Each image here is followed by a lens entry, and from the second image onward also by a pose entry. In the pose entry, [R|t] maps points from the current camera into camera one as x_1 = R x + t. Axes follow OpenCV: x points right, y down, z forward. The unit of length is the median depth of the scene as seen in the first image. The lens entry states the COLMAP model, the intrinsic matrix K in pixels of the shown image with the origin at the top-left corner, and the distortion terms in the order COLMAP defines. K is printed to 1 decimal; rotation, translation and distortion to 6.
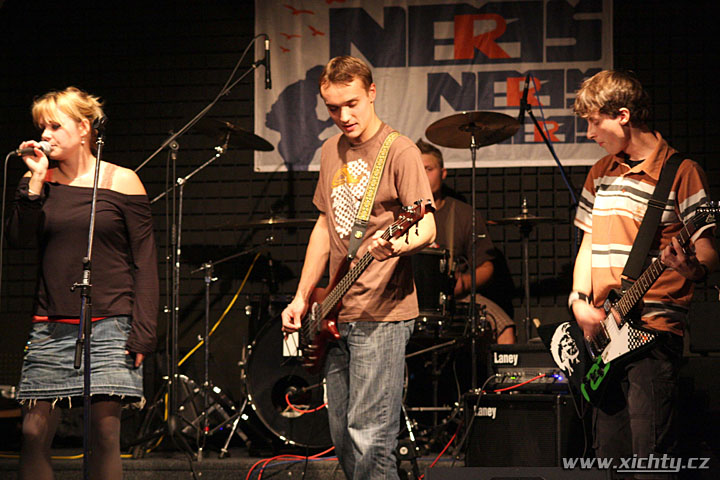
lens RADIAL K [[2758.2, 0, 360.0], [0, 2758.2, 240.0], [0, 0, 1]] dist [-0.110906, -2.975503]
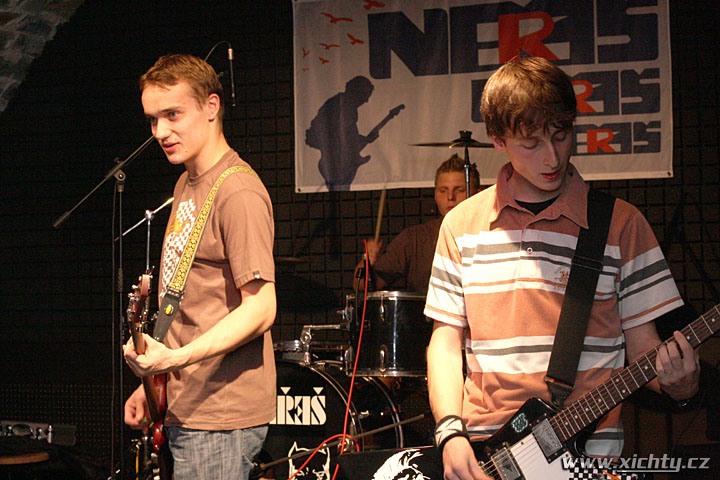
lens RADIAL K [[1738.2, 0, 360.0], [0, 1738.2, 240.0], [0, 0, 1]] dist [-0.392698, 0.231388]
pose [[0.980932, -0.021828, -0.193124, 0.098022], [0.026559, 0.999406, 0.021943, -0.021746], [0.192530, -0.026654, 0.980929, 0.439263]]
